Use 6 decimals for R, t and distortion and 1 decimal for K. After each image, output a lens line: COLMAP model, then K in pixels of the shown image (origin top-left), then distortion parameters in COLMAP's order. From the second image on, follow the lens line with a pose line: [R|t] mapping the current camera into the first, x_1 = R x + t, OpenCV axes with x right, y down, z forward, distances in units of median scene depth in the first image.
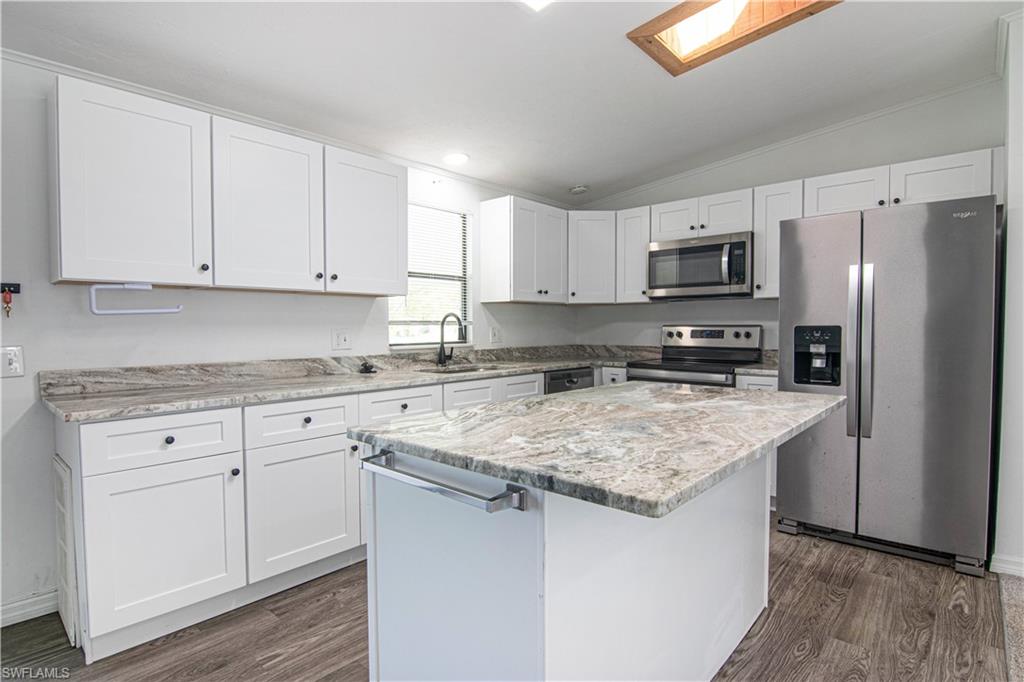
lens RADIAL K [[523.7, 0, 509.5], [0, 523.7, 339.9], [0, 0, 1]] dist [-0.015056, -0.004459]
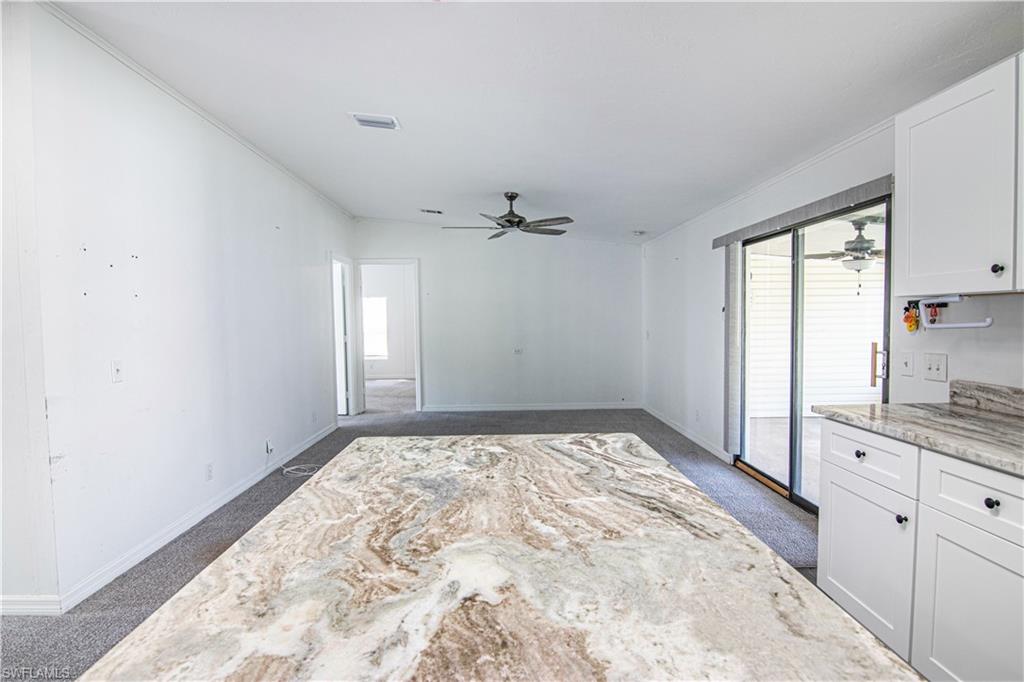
lens RADIAL K [[523.7, 0, 506.5], [0, 523.7, 346.5], [0, 0, 1]] dist [-0.015056, -0.004459]
pose [[-0.735113, 0.050279, -0.676077, 0.358586], [-0.002359, 0.997050, 0.076715, -0.063620], [0.677940, 0.057989, -0.732826, 0.838014]]
